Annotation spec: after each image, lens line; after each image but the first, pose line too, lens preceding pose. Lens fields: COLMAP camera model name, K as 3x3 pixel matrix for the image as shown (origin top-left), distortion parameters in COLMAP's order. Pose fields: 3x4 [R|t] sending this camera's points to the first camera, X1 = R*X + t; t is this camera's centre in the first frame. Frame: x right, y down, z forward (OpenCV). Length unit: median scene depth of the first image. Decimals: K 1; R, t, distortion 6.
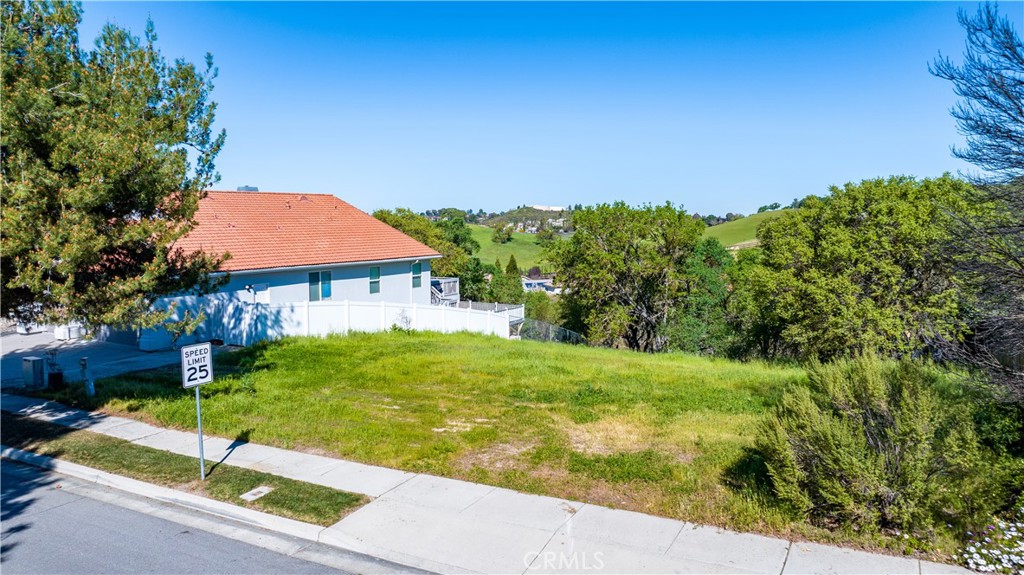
lens RADIAL K [[721.4, 0, 518.8], [0, 721.4, 283.3], [0, 0, 1]] dist [-0.020524, 0.005066]
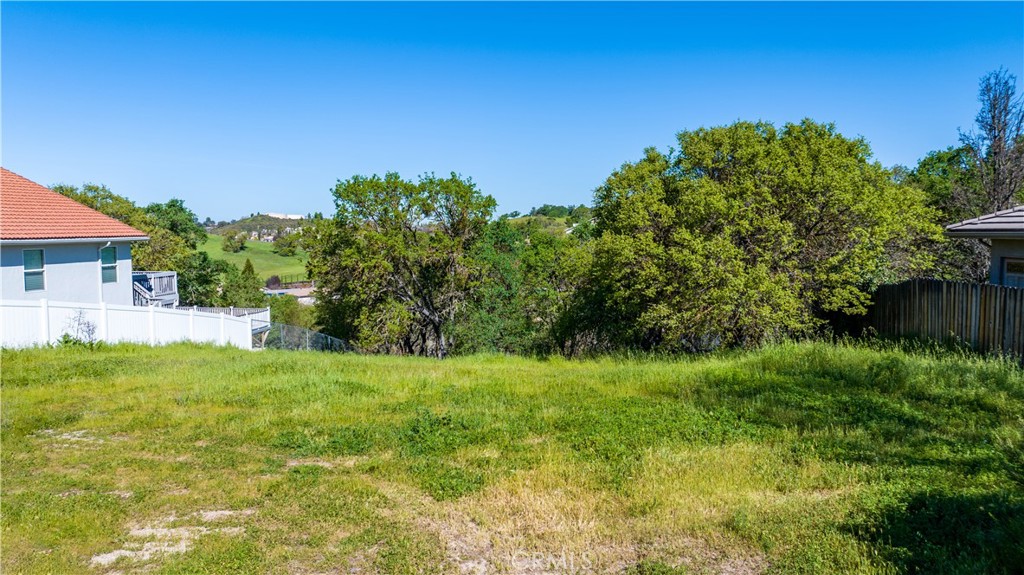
lens RADIAL K [[721.4, 0, 518.8], [0, 721.4, 283.3], [0, 0, 1]] dist [-0.020524, 0.005066]
pose [[0.937999, -0.025249, 0.345717, -0.016704], [0.030375, 0.999494, -0.009417, 0.037089], [-0.345304, 0.019334, 0.938292, 0.330753]]
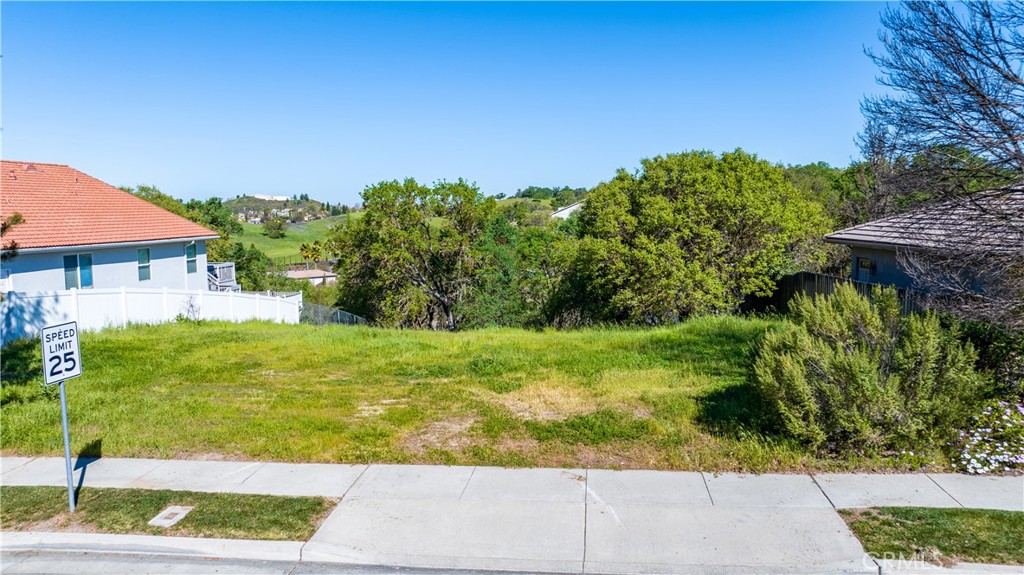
lens RADIAL K [[721.4, 0, 518.8], [0, 721.4, 283.3], [0, 0, 1]] dist [-0.020524, 0.005066]
pose [[0.930362, -0.038316, 0.364635, -0.137158], [0.033745, 0.999252, 0.018903, 0.022825], [-0.365087, -0.005282, 0.930959, 0.082460]]
